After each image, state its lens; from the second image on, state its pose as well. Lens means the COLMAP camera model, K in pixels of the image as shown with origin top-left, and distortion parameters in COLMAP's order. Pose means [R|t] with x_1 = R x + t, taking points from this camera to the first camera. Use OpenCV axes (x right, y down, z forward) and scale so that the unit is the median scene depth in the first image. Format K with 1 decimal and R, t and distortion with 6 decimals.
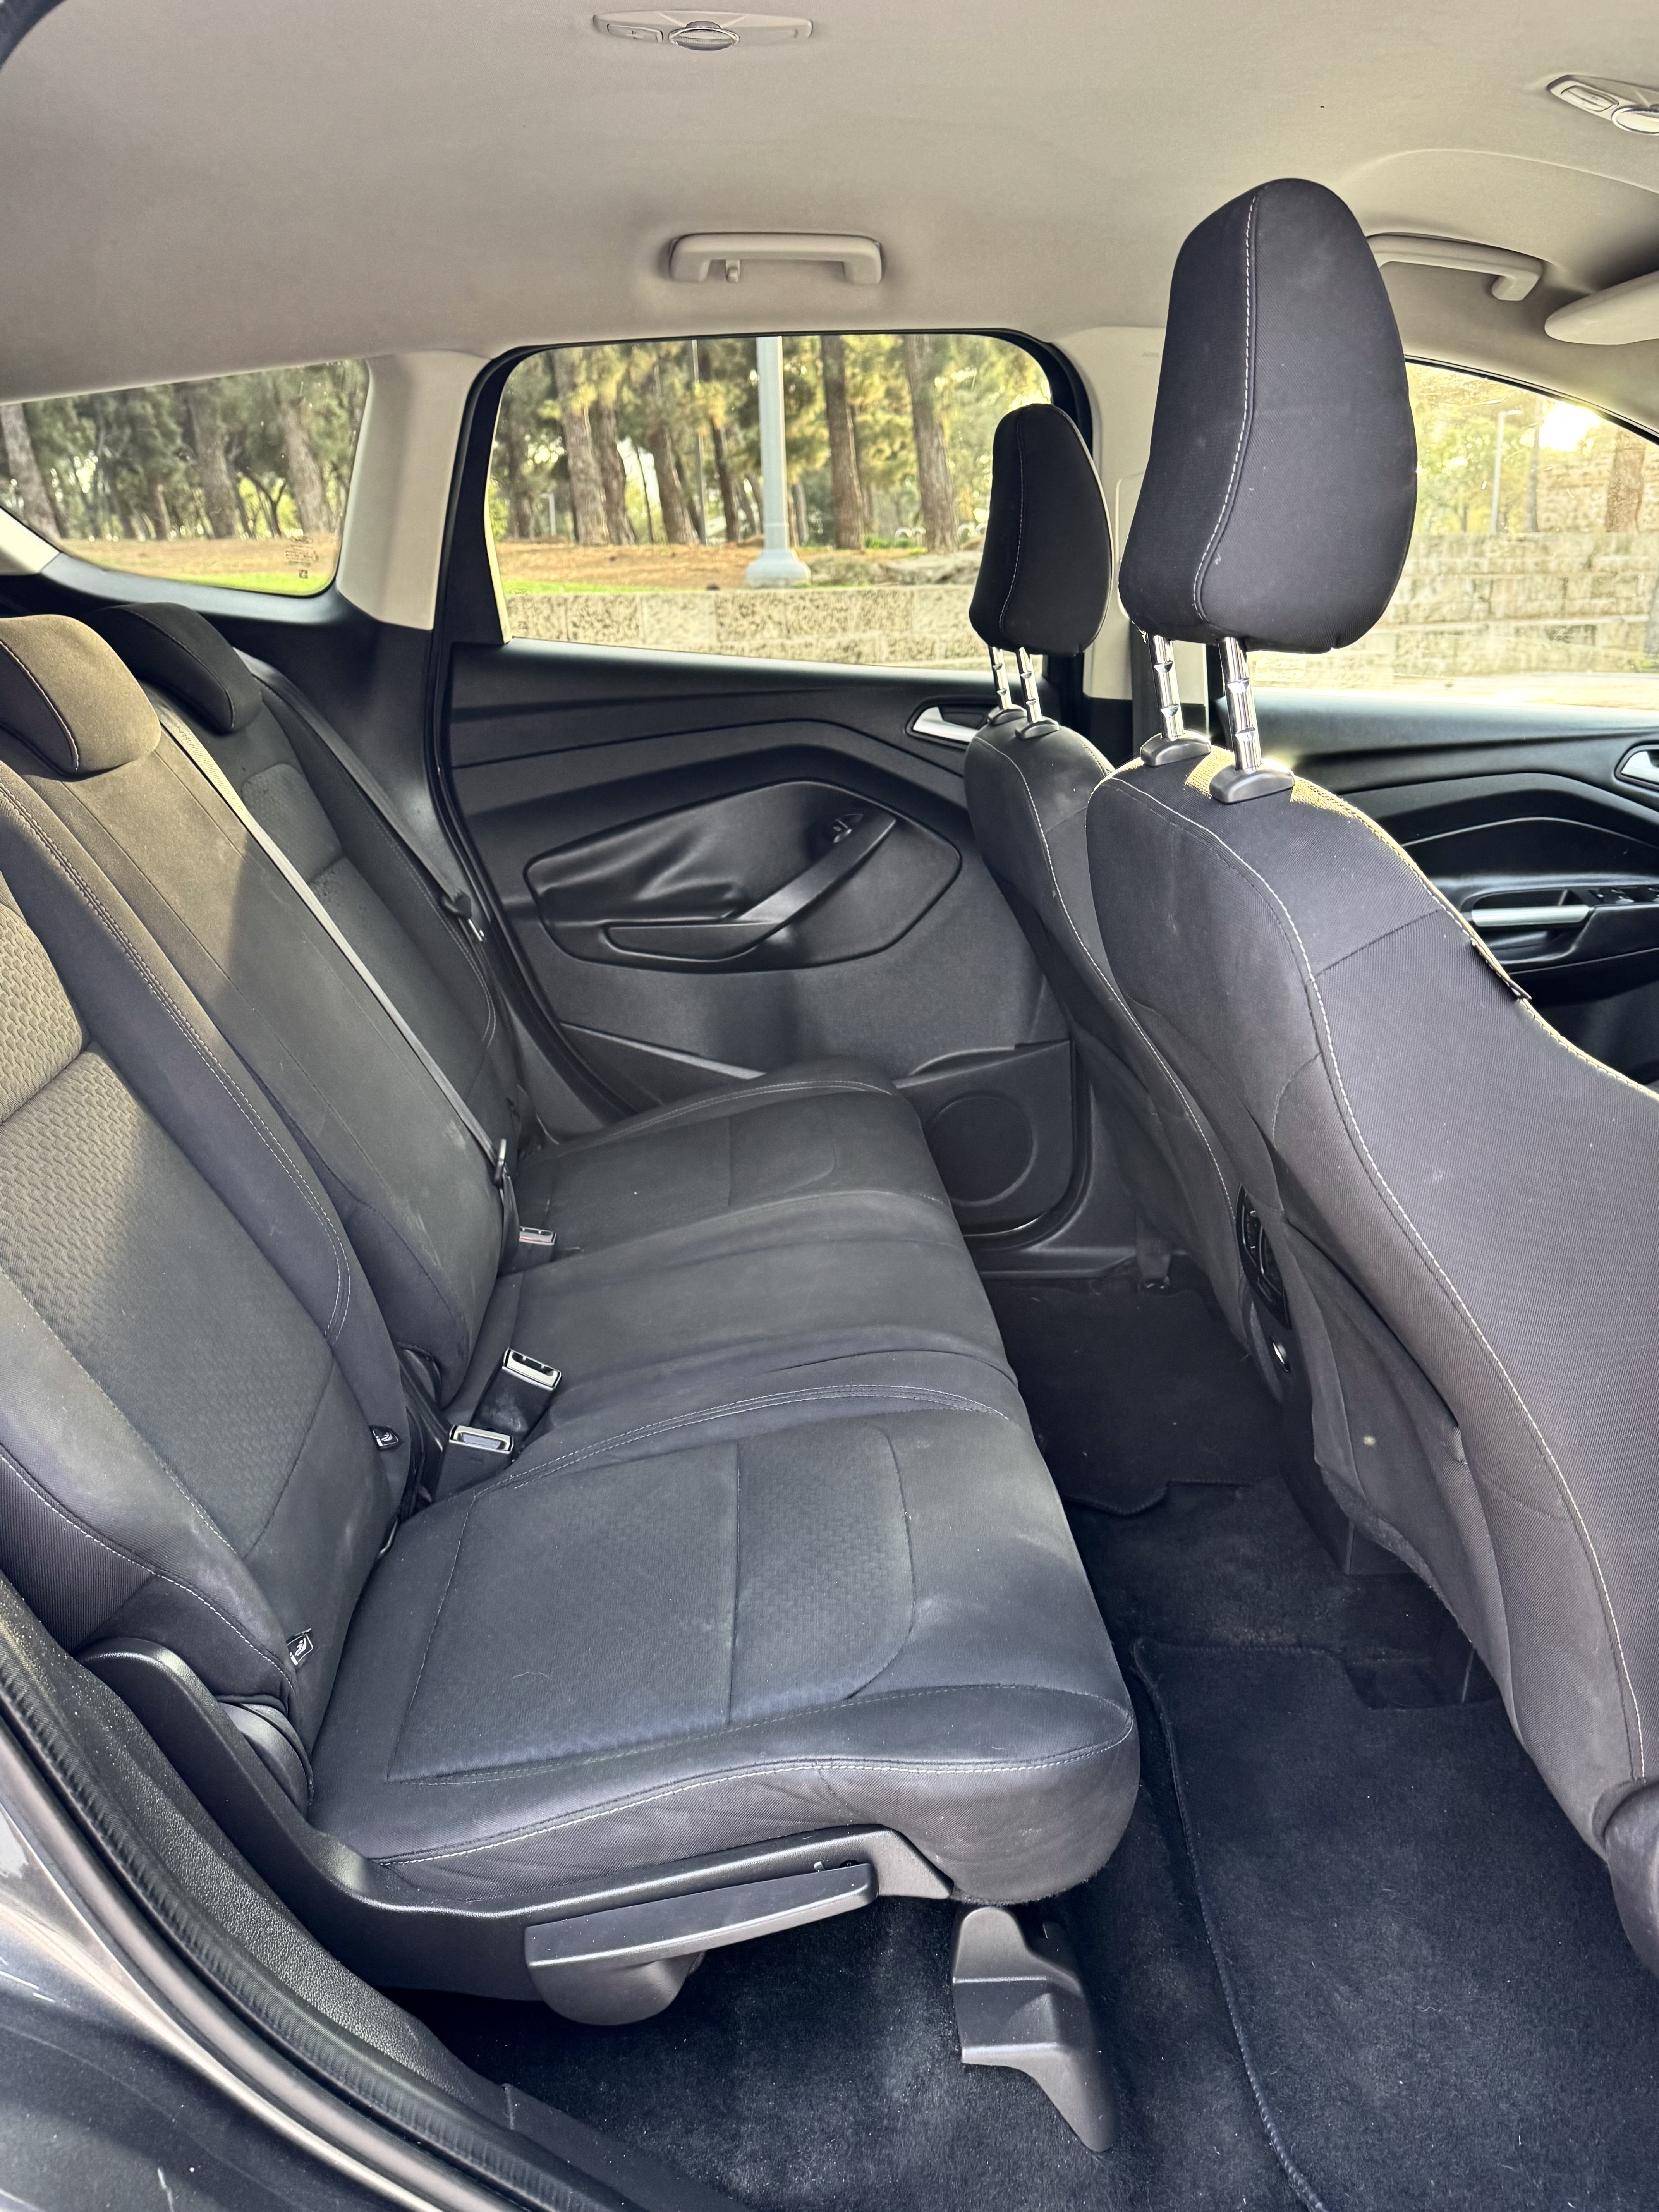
lens RADIAL K [[1633.2, 0, 819.6], [0, 1633.2, 1144.2], [0, 0, 1]] dist [0.048411, -0.060009]
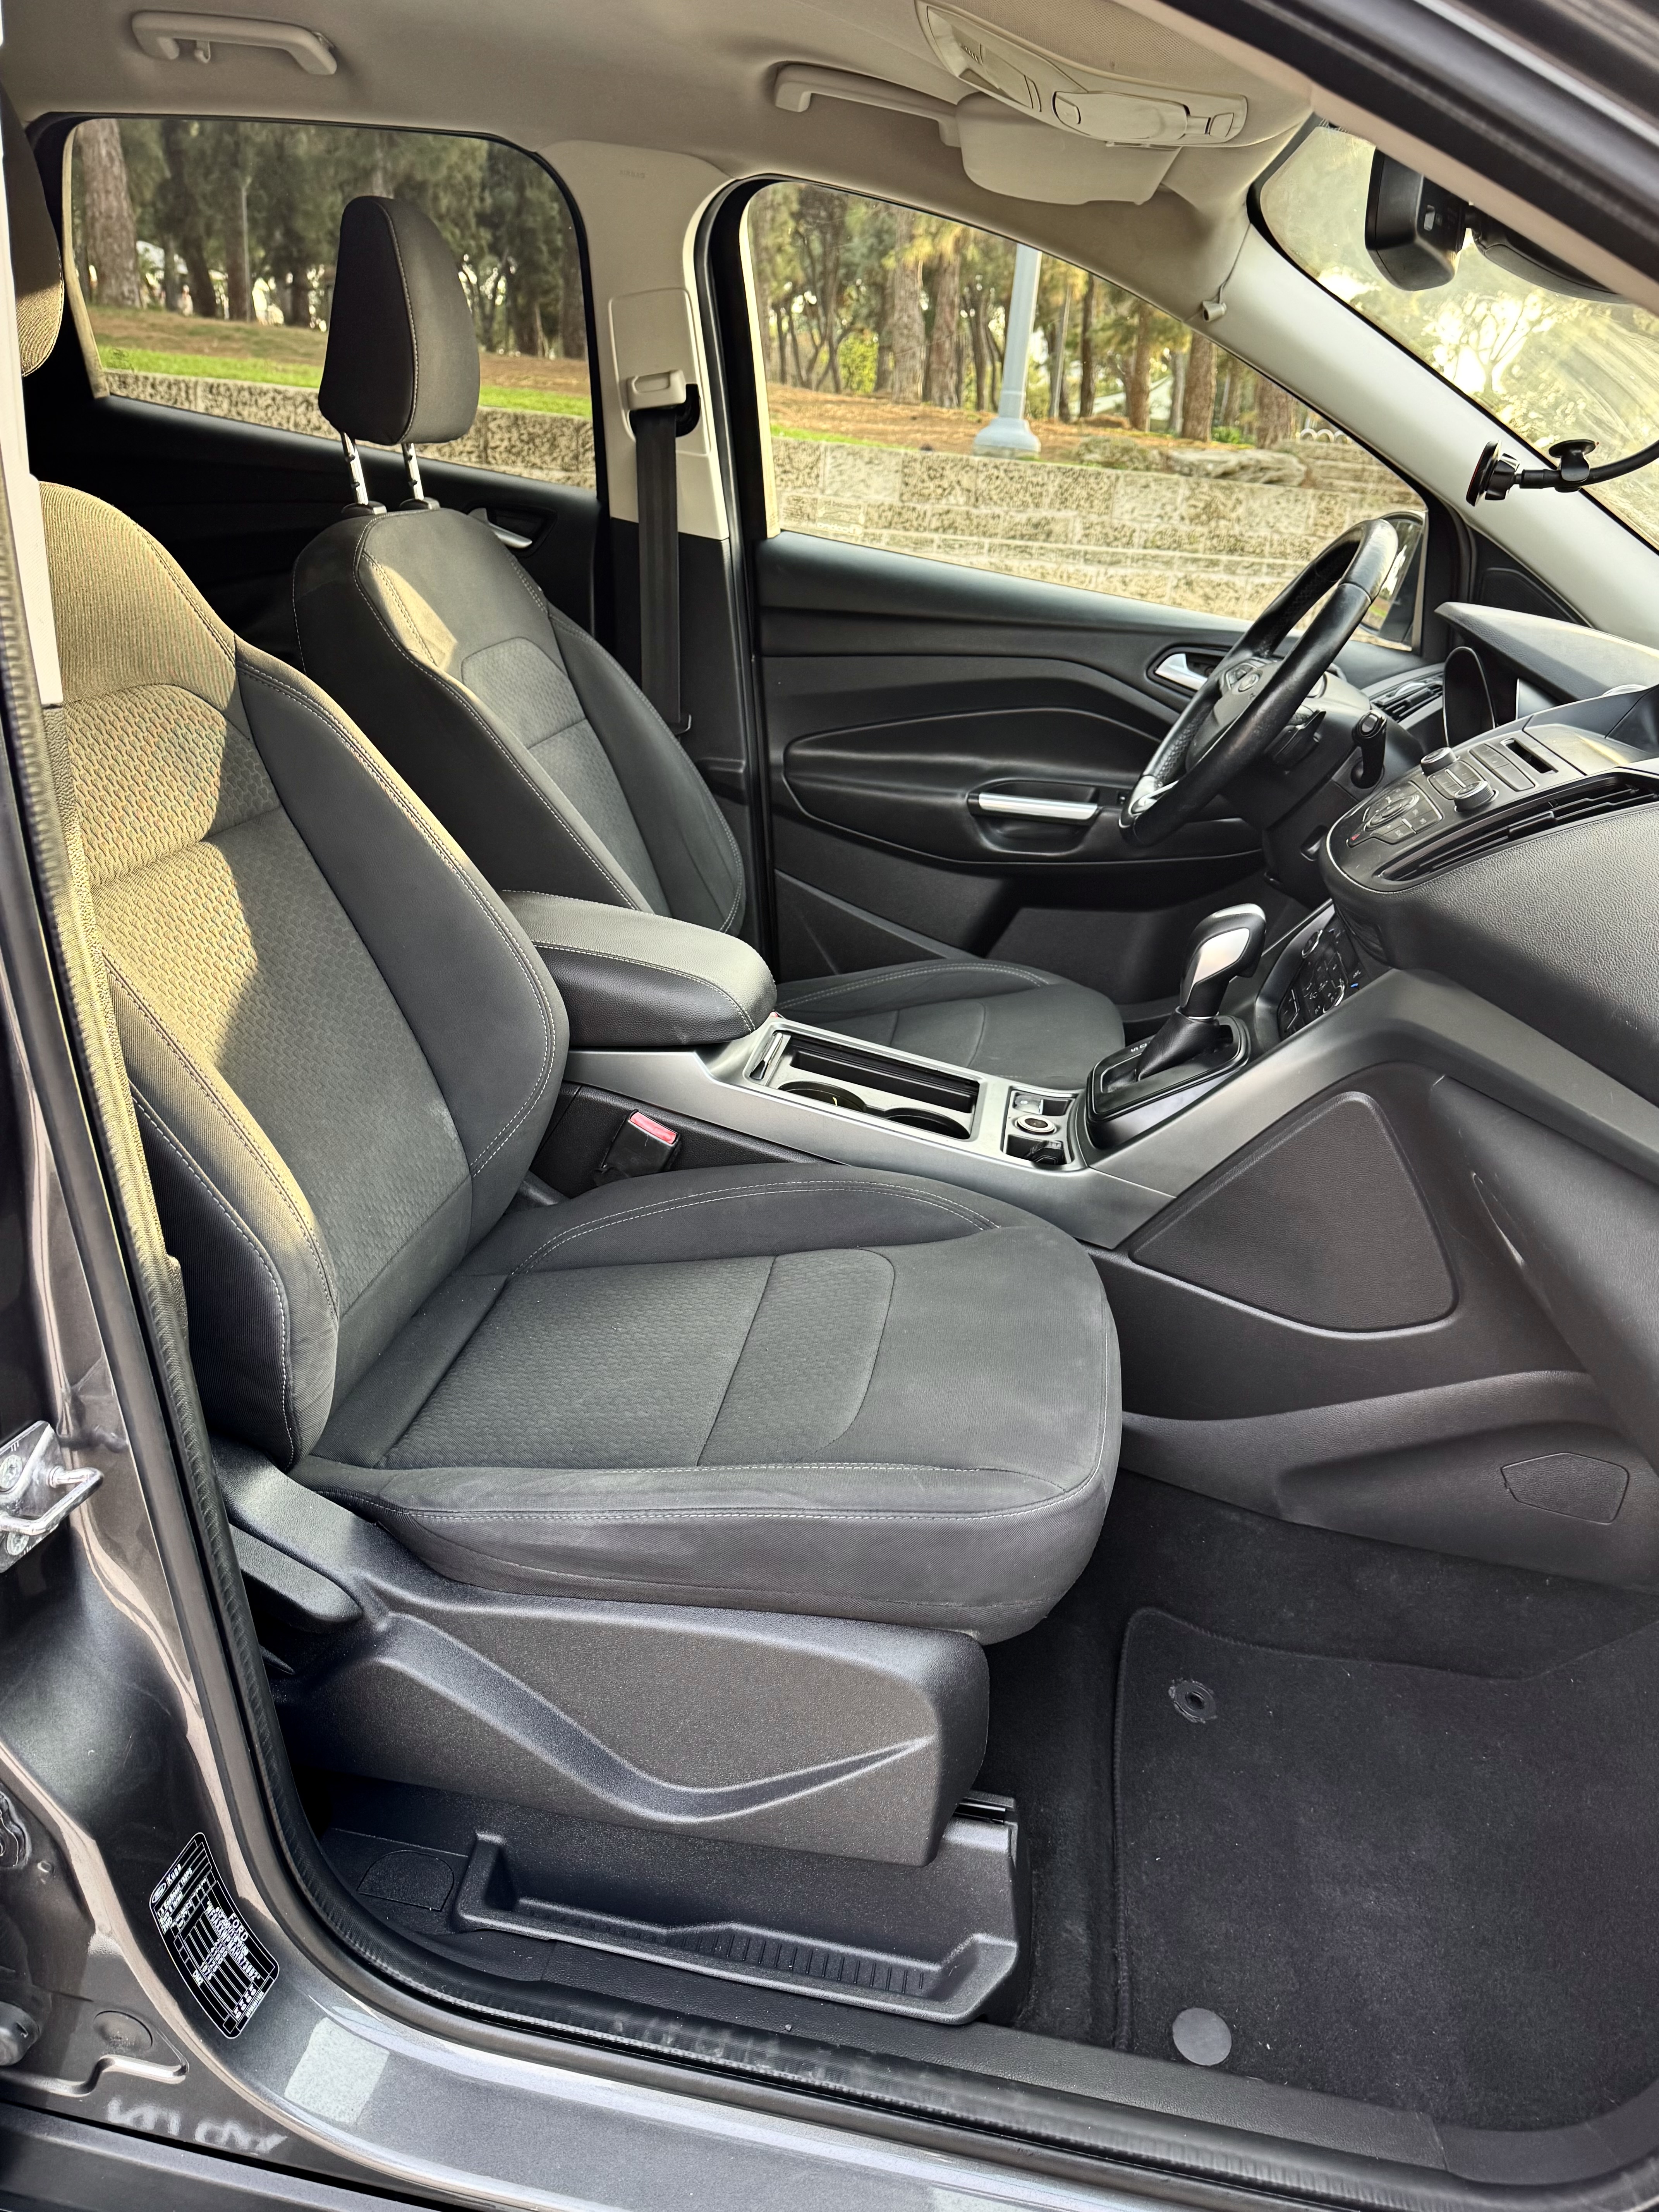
lens RADIAL K [[1633.2, 0, 843.2], [0, 1633.2, 1124.9], [0, 0, 1]] dist [0.048411, -0.060009]
pose [[0.971988, 0.178528, -0.152861, 0.074691], [-0.169696, 0.983071, 0.069102, 0.001644], [0.162610, -0.041227, 0.985829, -0.002809]]
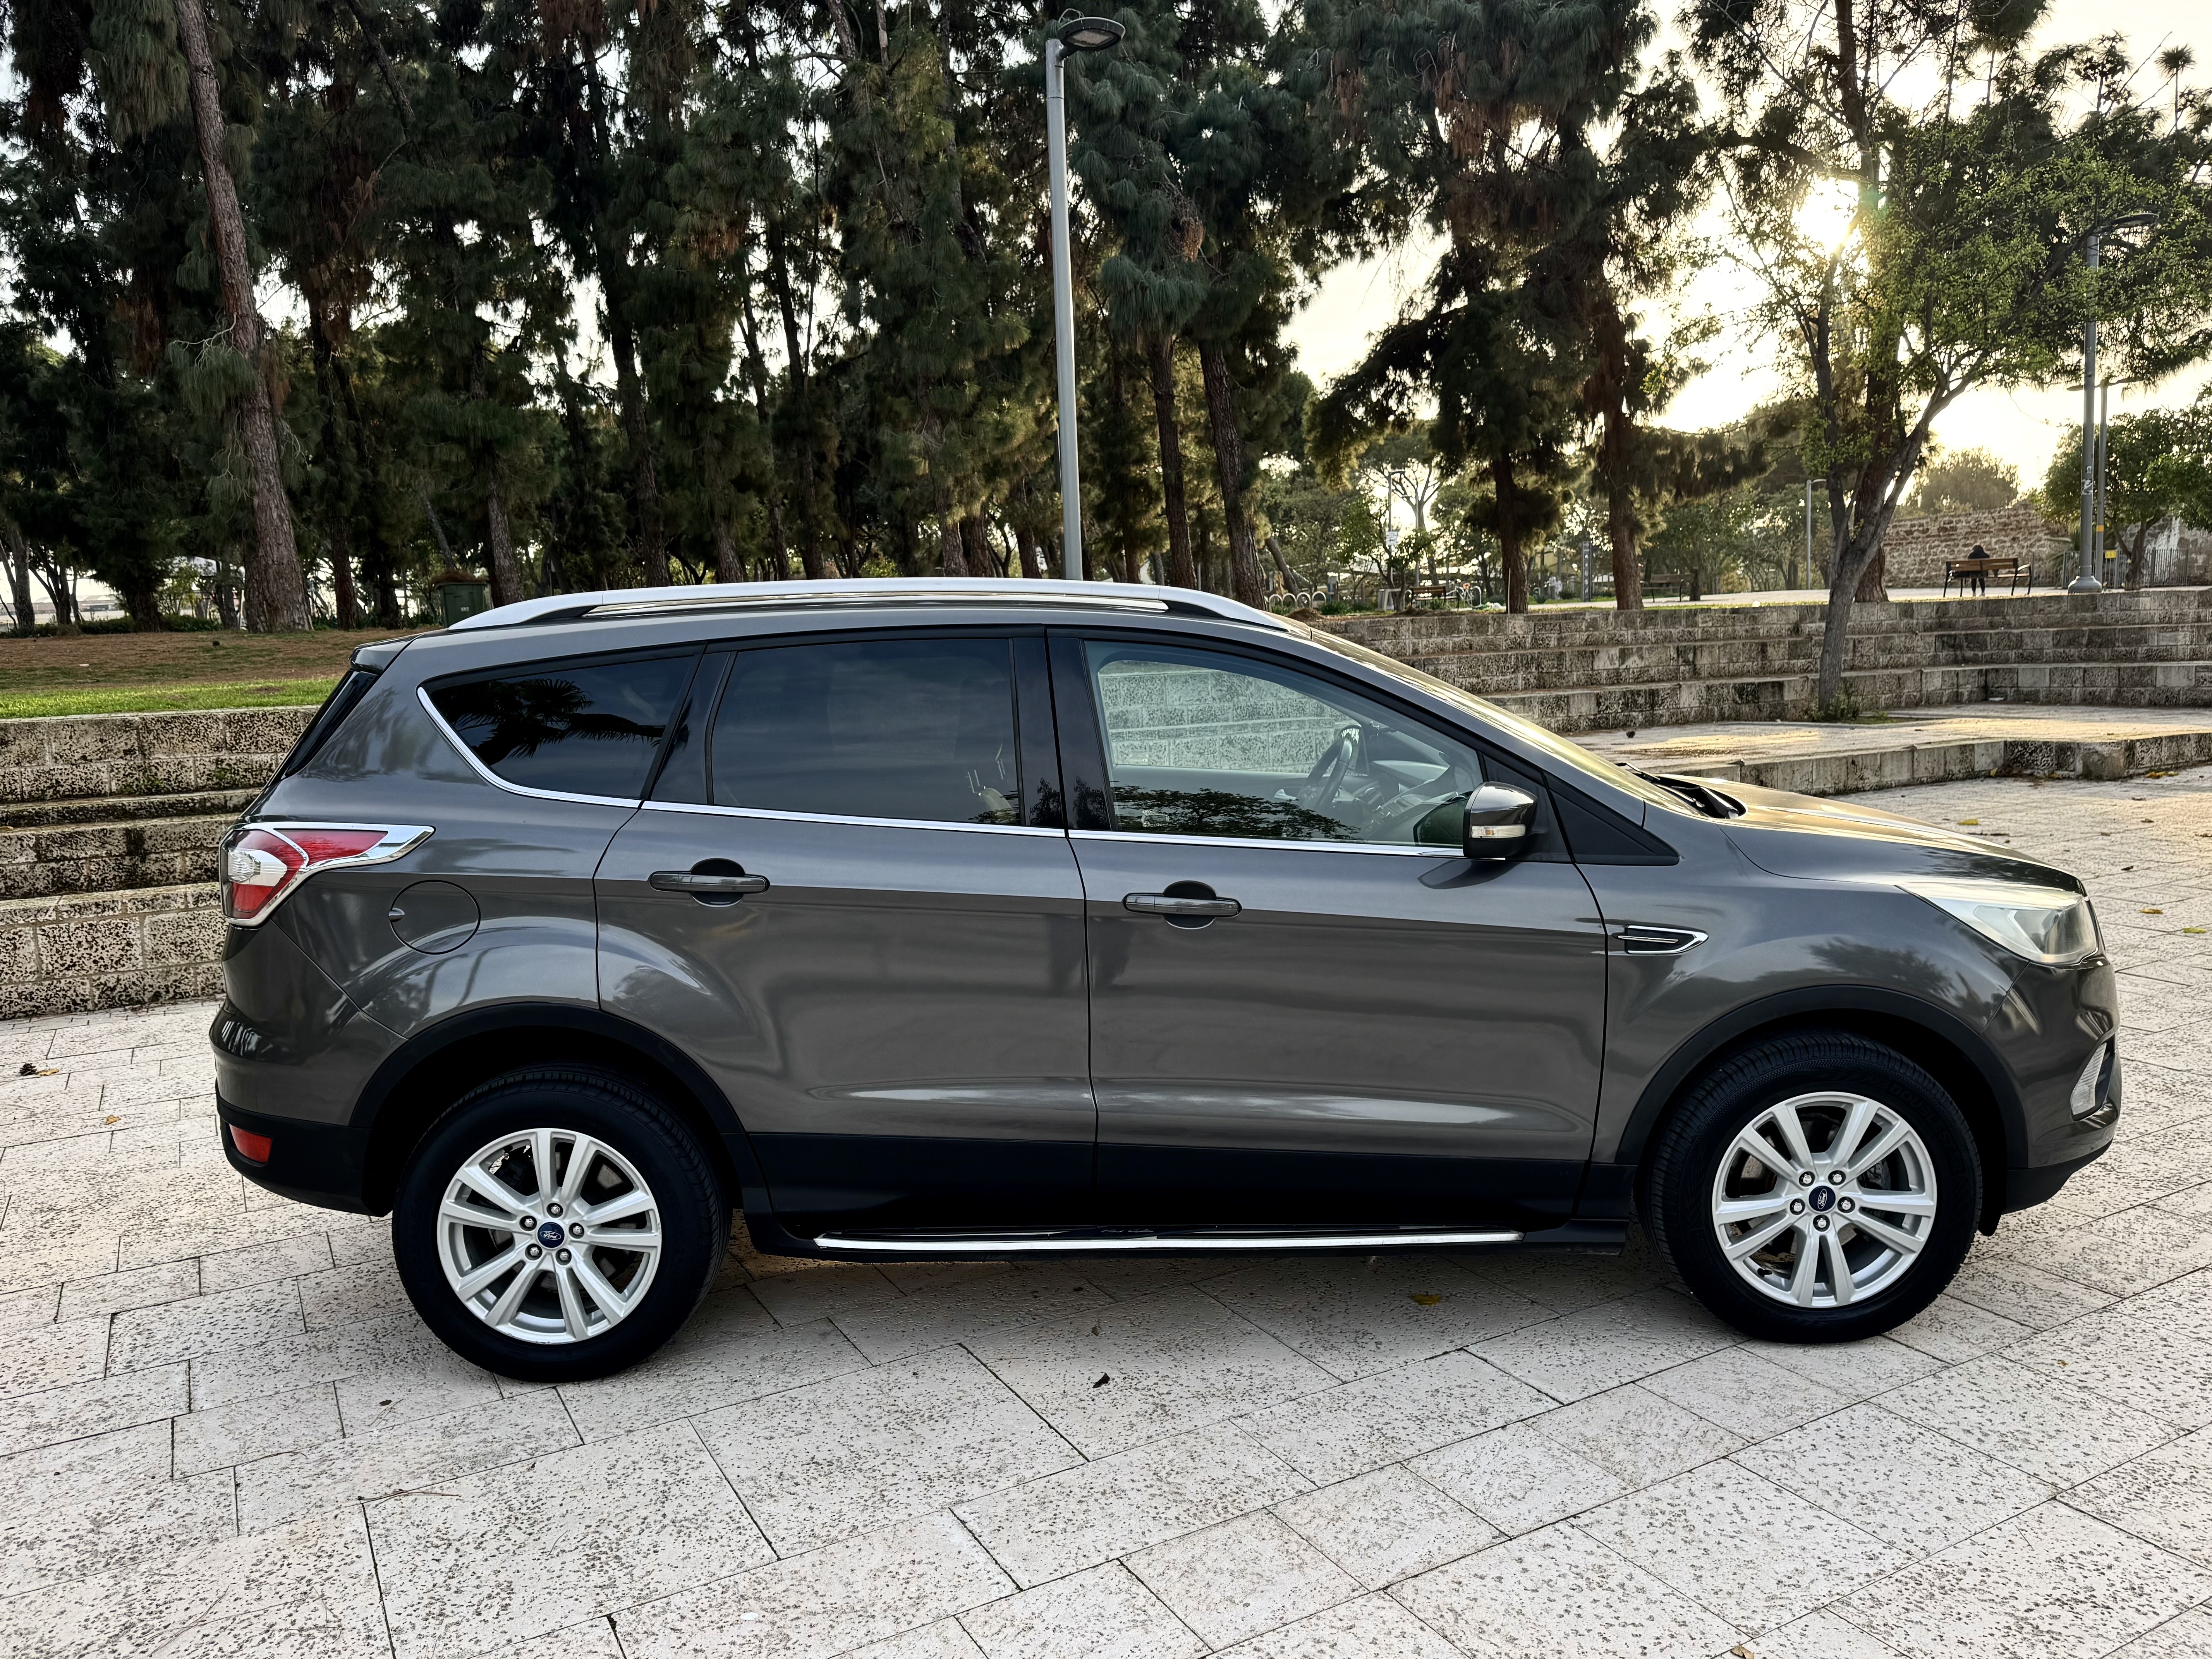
lens RADIAL K [[1633.2, 0, 1102.1], [0, 1633.2, 840.0], [0, 0, 1]] dist [0.048411, -0.060009]
pose [[0.998044, -0.006153, -0.062213, 0.057161], [-0.006578, 0.979287, -0.202369, 0.049908], [0.062169, 0.202382, 0.977331, -0.204970]]
